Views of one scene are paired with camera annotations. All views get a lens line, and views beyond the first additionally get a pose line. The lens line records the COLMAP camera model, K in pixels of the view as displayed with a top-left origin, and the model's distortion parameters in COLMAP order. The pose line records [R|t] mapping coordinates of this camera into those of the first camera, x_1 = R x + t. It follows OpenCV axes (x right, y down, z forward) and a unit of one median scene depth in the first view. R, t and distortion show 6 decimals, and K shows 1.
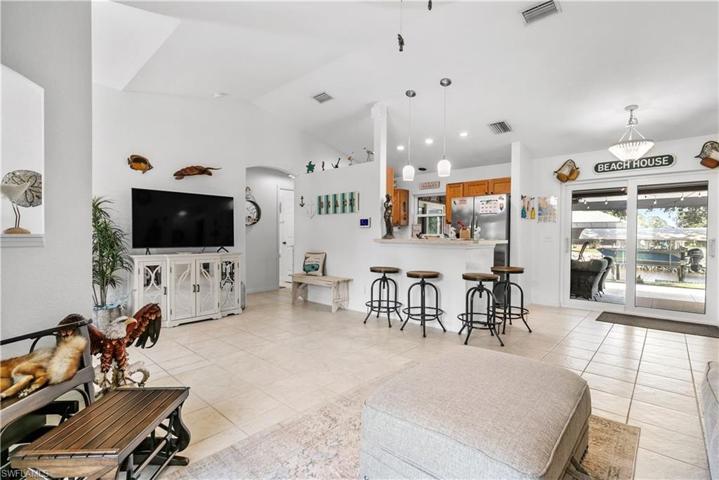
lens RADIAL K [[361.6, 0, 346.7], [0, 361.6, 239.9], [0, 0, 1]] dist [-0.000616, 0.000052]
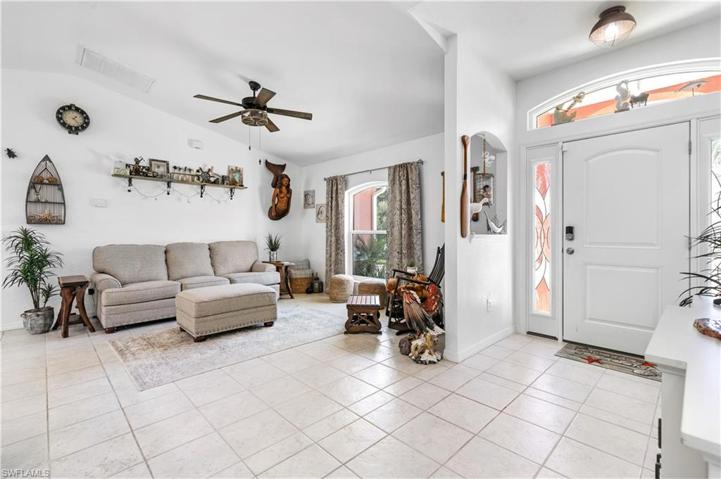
lens RADIAL K [[325.9, 0, 361.2], [0, 325.9, 231.2], [0, 0, 1]] dist [0.000816, -0.000045]
pose [[-0.997935, -0.005741, 0.063982, -0.255250], [-0.005118, 0.999938, 0.009900, -0.022357], [-0.064035, 0.009552, -0.997902, 1.224717]]
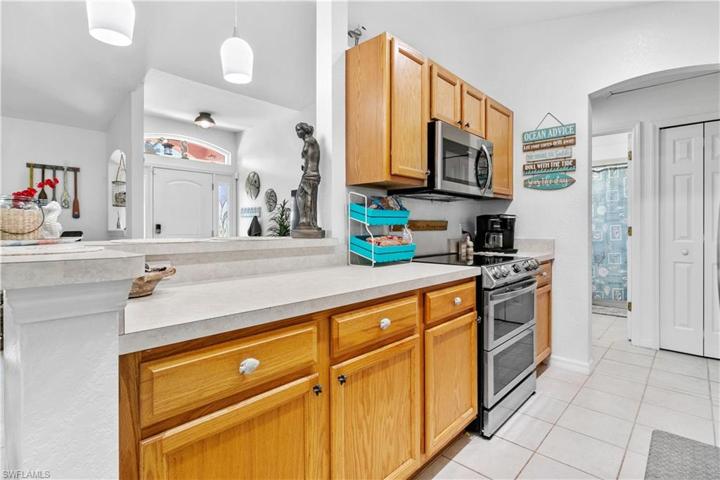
lens RADIAL K [[352.7, 0, 360.0], [0, 352.7, 230.1], [0, 0, 1]] dist [-0.000784, -0.000137]
pose [[-0.028837, -0.001888, -0.999582, 0.516909], [-0.007871, 0.999968, -0.001662, -0.011908], [0.999553, 0.007820, -0.028851, 1.180164]]
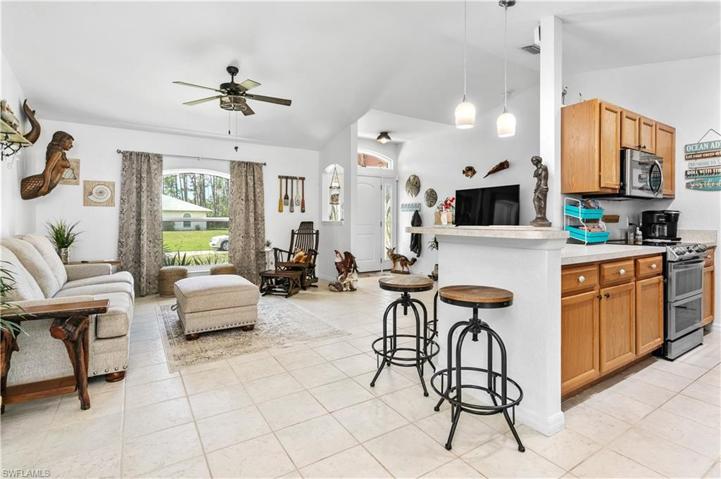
lens RADIAL K [[349.4, 0, 357.2], [0, 349.4, 220.4], [0, 0, 1]] dist [-0.000716, -0.000039]
pose [[-0.277665, -0.005698, -0.960661, 0.868075], [-0.013710, 0.999904, -0.001968, -0.008409], [0.960580, 0.012624, -0.277716, 0.941711]]
